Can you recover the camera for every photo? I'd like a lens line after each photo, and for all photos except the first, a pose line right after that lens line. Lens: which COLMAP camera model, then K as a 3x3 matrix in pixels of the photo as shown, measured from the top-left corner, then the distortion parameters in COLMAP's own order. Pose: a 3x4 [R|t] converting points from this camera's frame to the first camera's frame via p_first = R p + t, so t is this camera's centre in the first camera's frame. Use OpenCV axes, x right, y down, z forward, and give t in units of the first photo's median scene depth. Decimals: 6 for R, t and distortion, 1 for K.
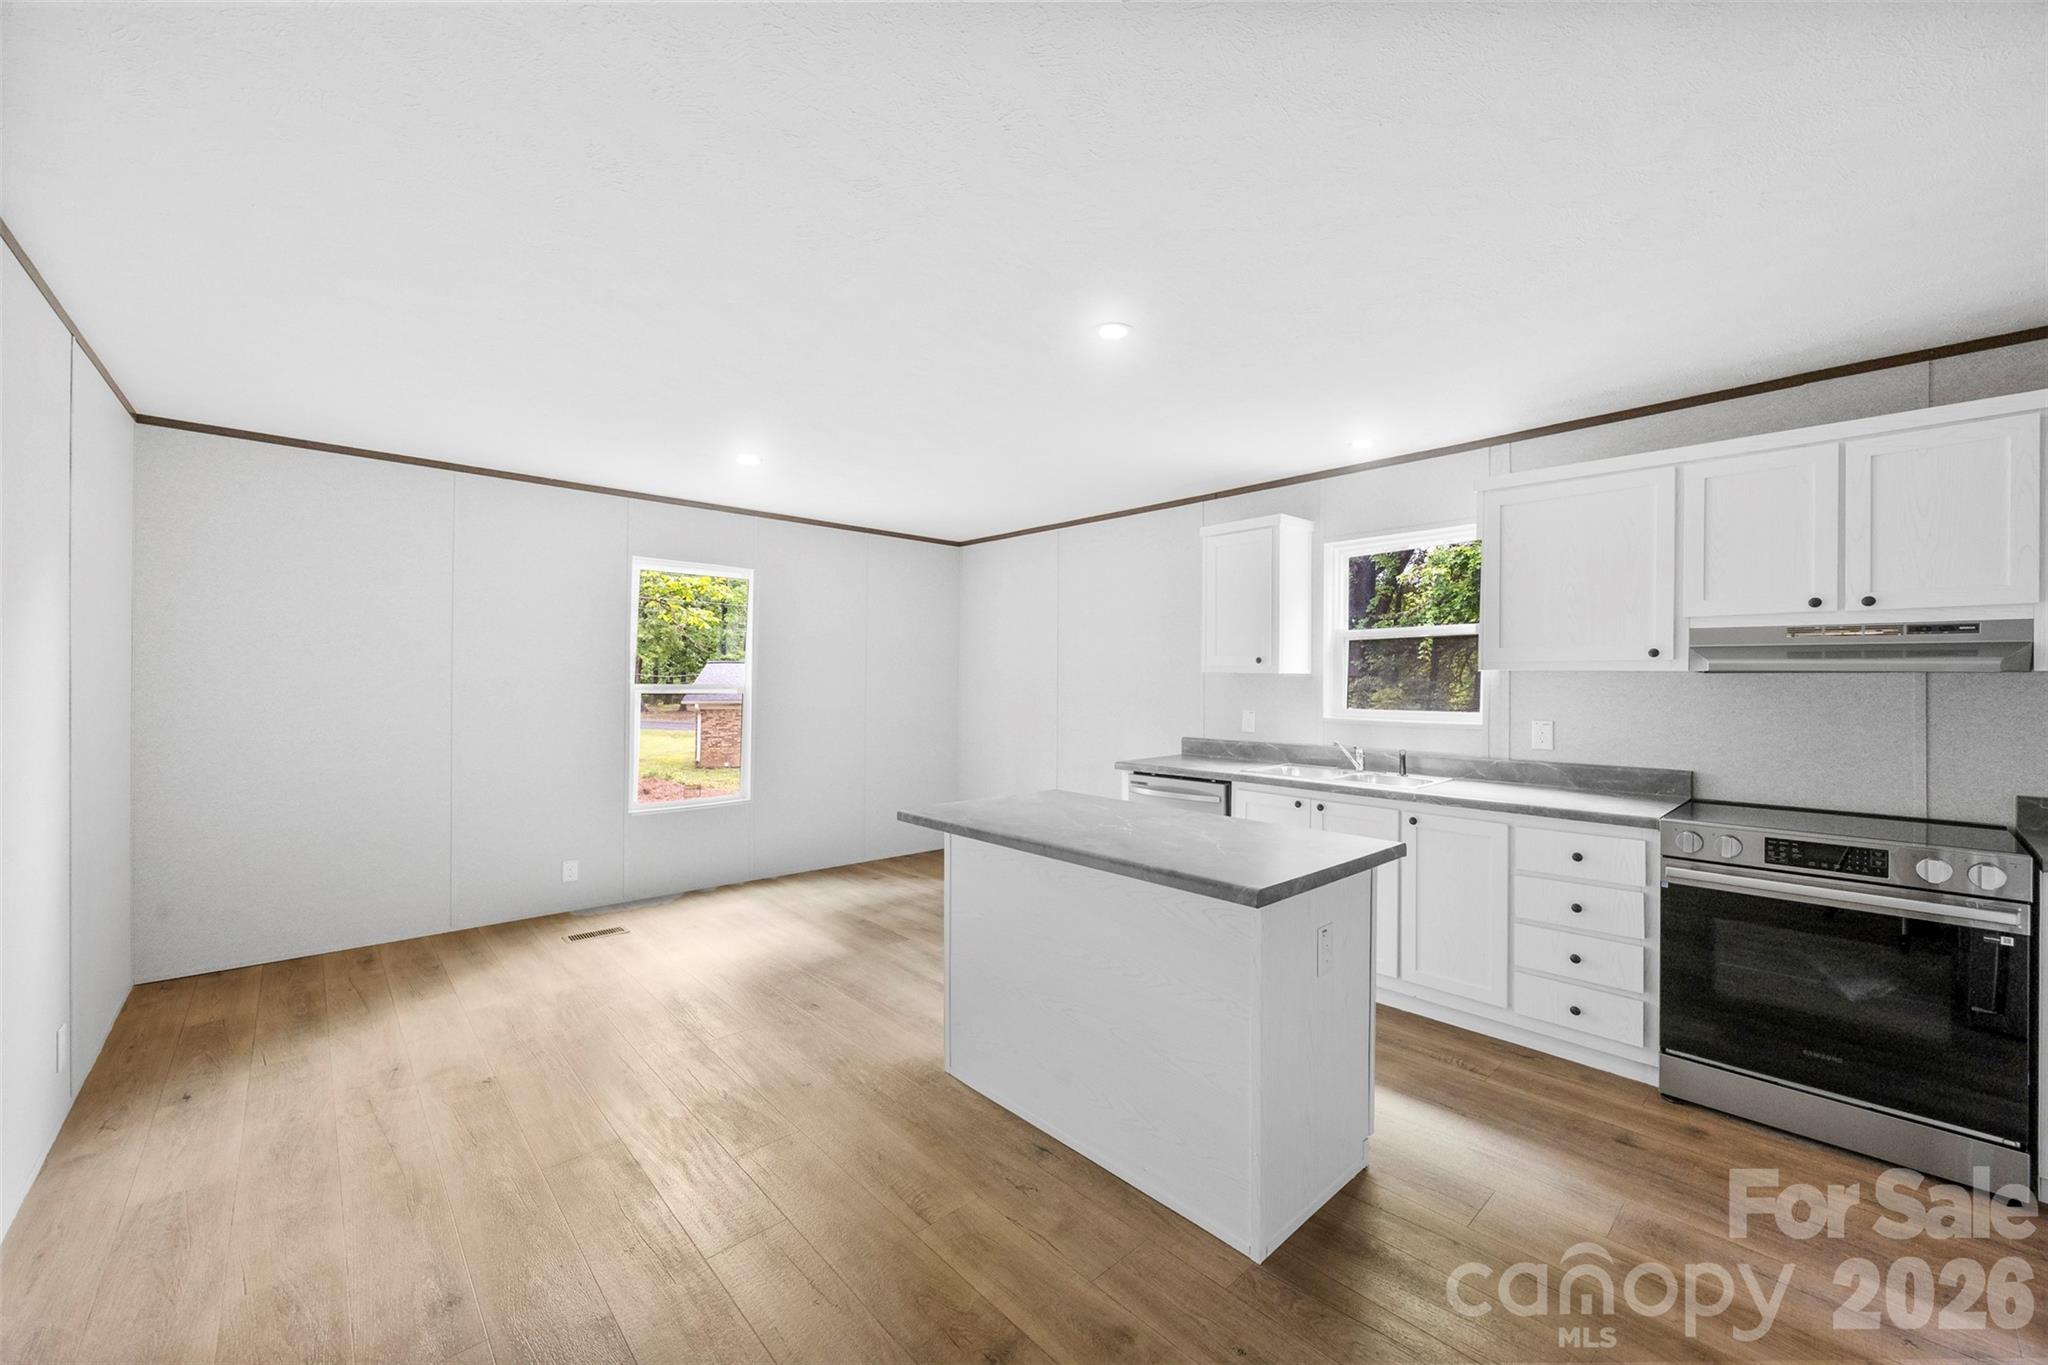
lens RADIAL K [[787.6, 0, 1033.7], [0, 787.6, 682.1], [0, 0, 1]] dist [-0.001727, -0.000160]
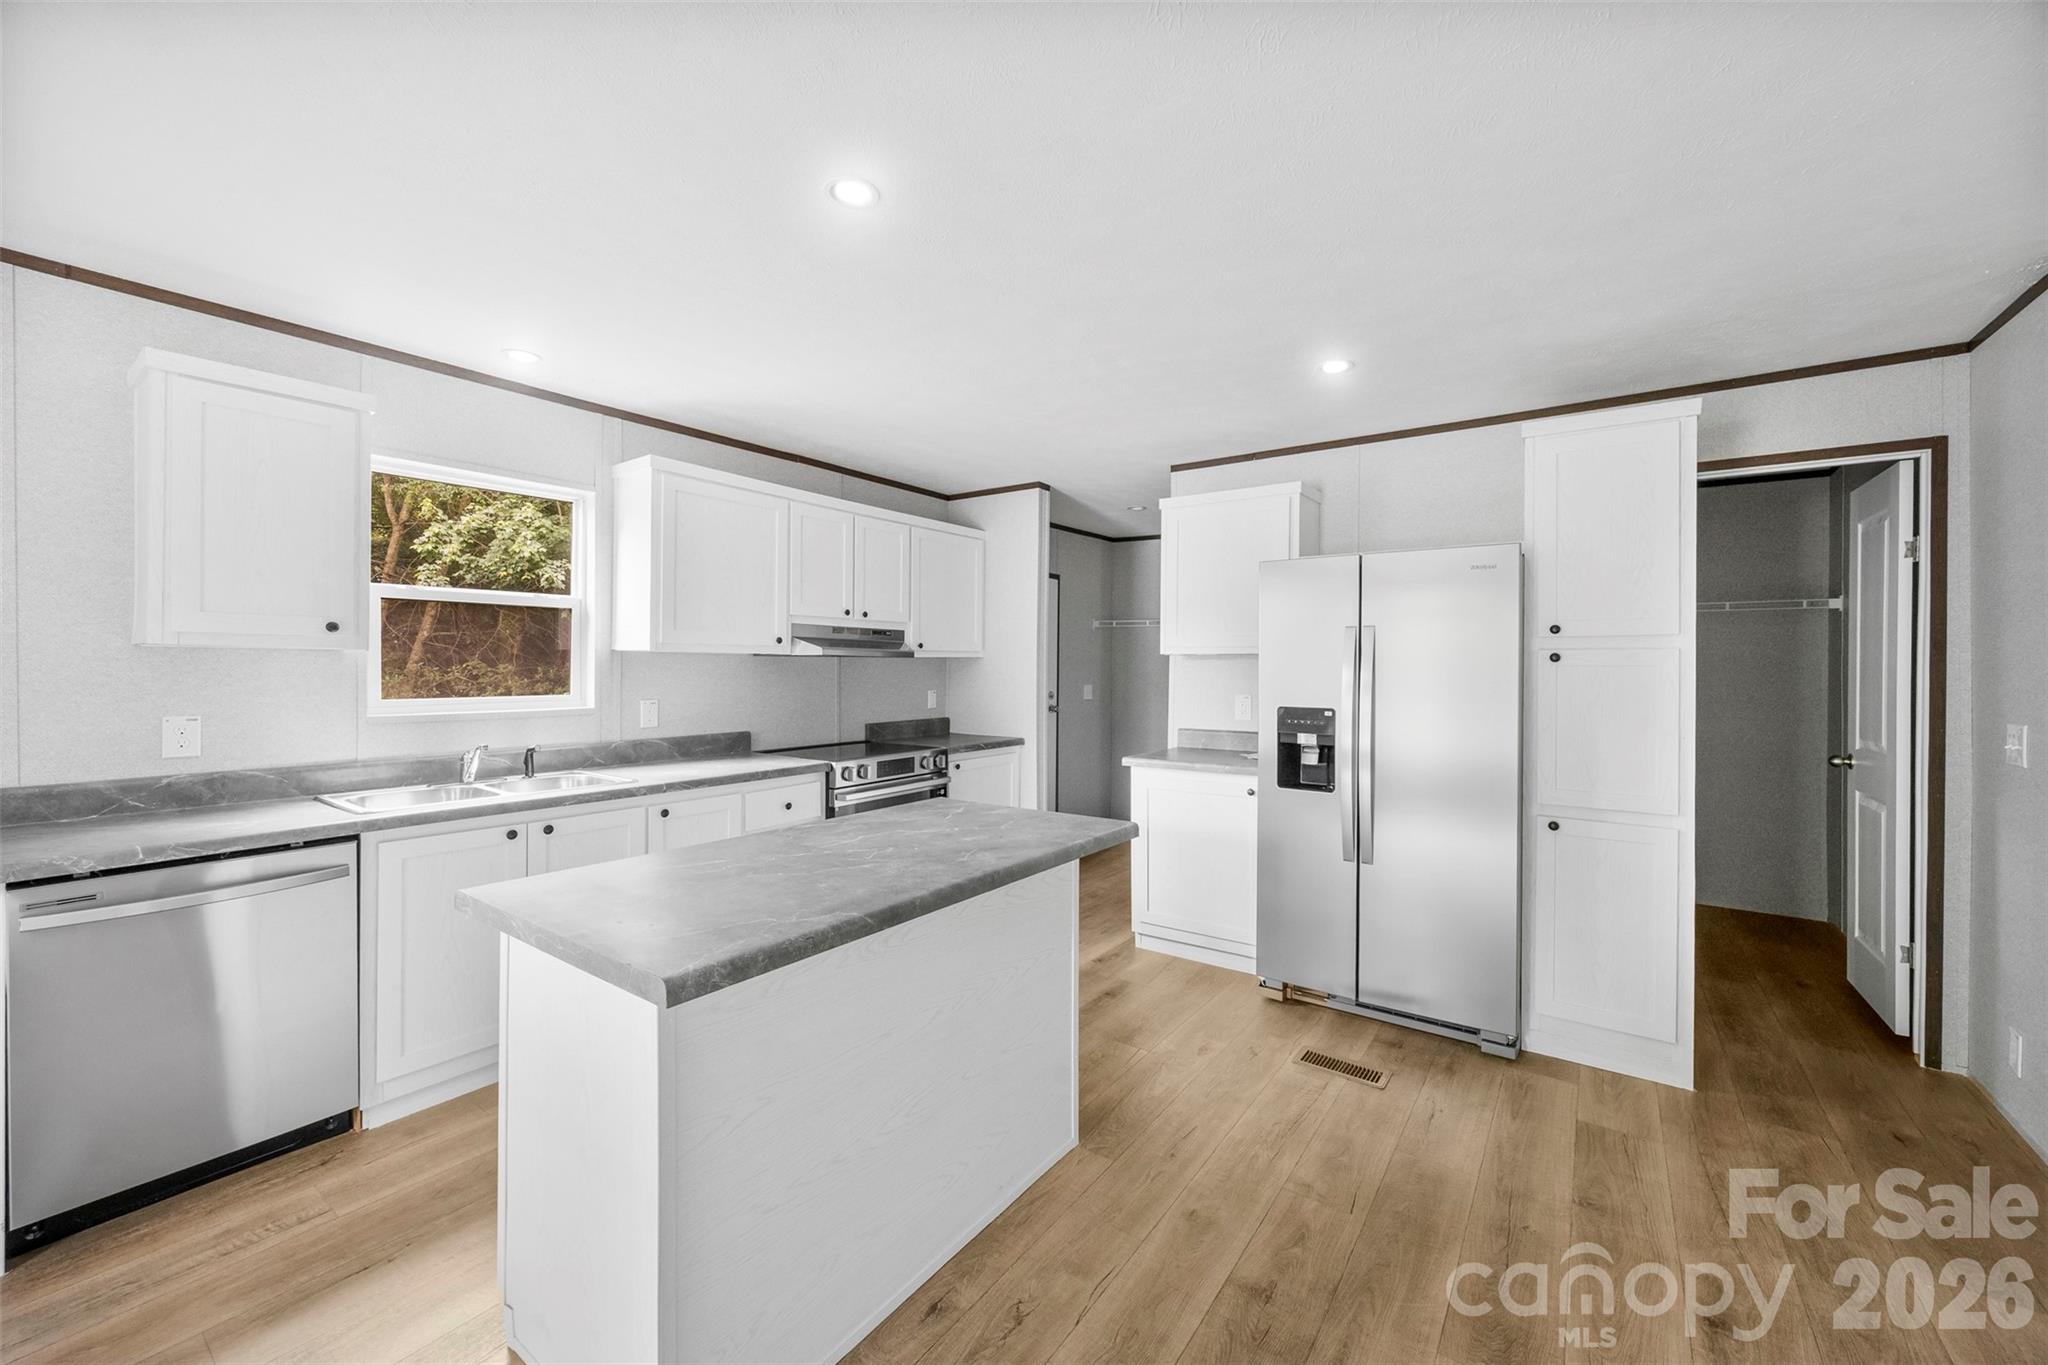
lens RADIAL K [[794.8, 0, 1035.4], [0, 794.8, 672.1], [0, 0, 1]] dist [0.000210, -0.000164]
pose [[-0.198747, -0.013745, 0.979954, -0.566423], [-0.000976, 0.999904, 0.013827, -0.003417], [-0.980050, 0.001791, -0.198741, 0.830323]]
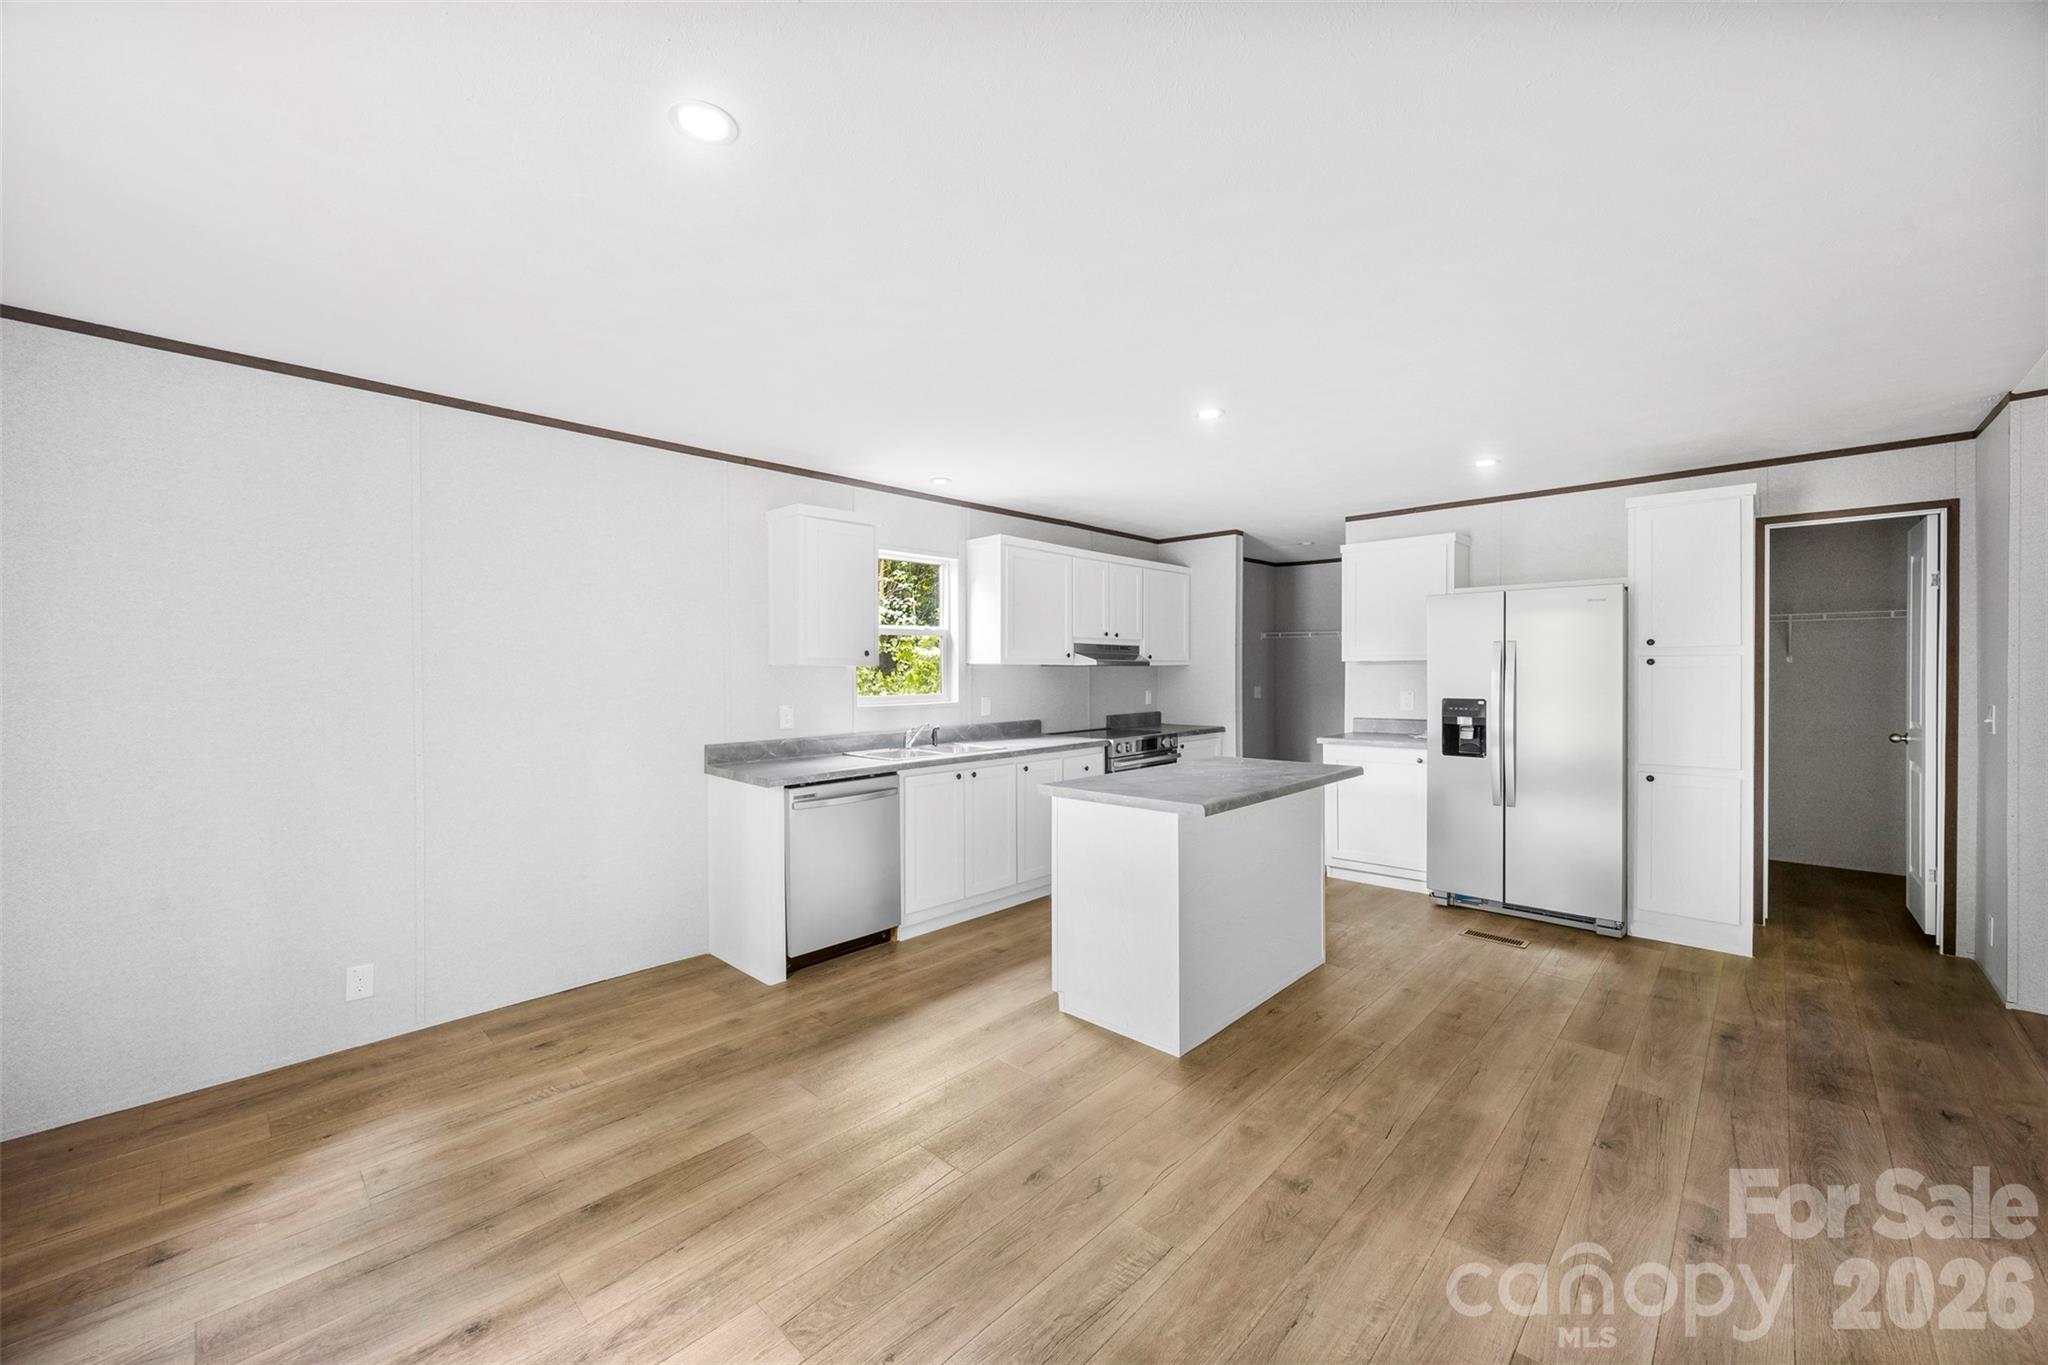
lens RADIAL K [[787.6, 0, 1033.7], [0, 787.6, 682.1], [0, 0, 1]] dist [-0.001727, -0.000160]
pose [[-0.063273, -0.018903, 0.997817, -1.041139], [0.010264, 0.999755, 0.019591, -0.010827], [-0.997943, 0.011481, -0.063064, 1.176745]]
